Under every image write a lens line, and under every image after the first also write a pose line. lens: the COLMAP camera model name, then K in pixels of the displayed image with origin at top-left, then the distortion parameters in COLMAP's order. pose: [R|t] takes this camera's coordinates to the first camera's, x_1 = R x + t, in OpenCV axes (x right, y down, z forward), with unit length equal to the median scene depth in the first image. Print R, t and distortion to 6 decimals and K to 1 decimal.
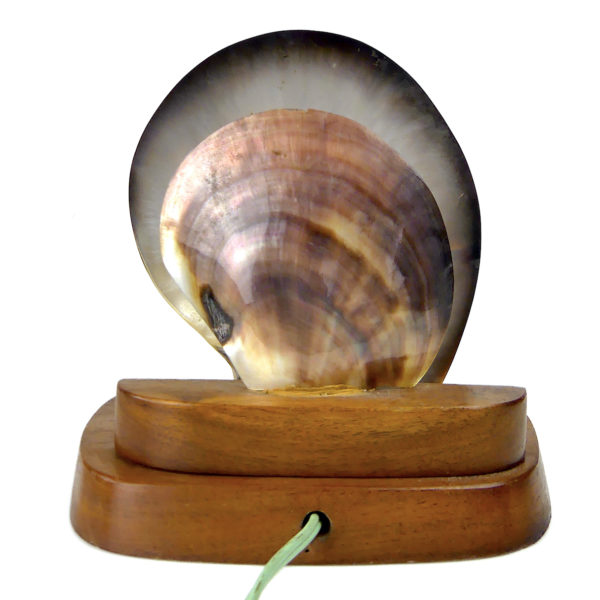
lens RADIAL K [[747.6, 0, 300.0], [0, 747.6, 300.0], [0, 0, 1]] dist [-0.022738, 0.021265]
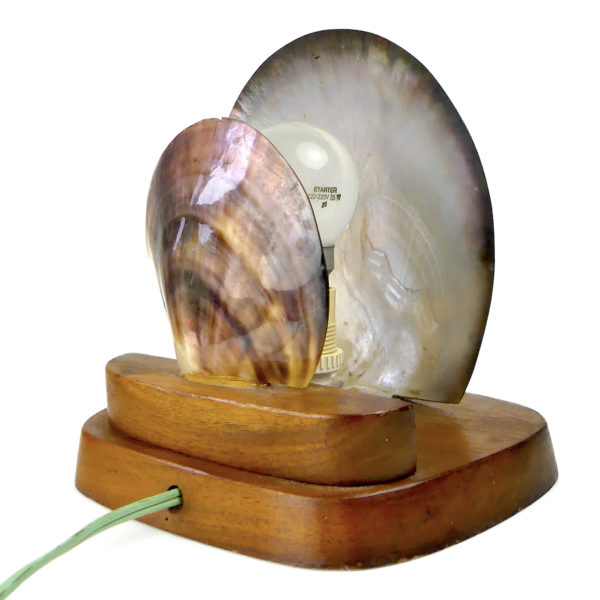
lens RADIAL K [[747.6, 0, 300.0], [0, 747.6, 300.0], [0, 0, 1]] dist [-0.022738, 0.021265]
pose [[0.809705, 0.053690, -0.584376, 0.777153], [-0.044333, 0.998557, 0.030317, -0.033194], [0.585160, 0.001359, 0.810917, 0.200935]]
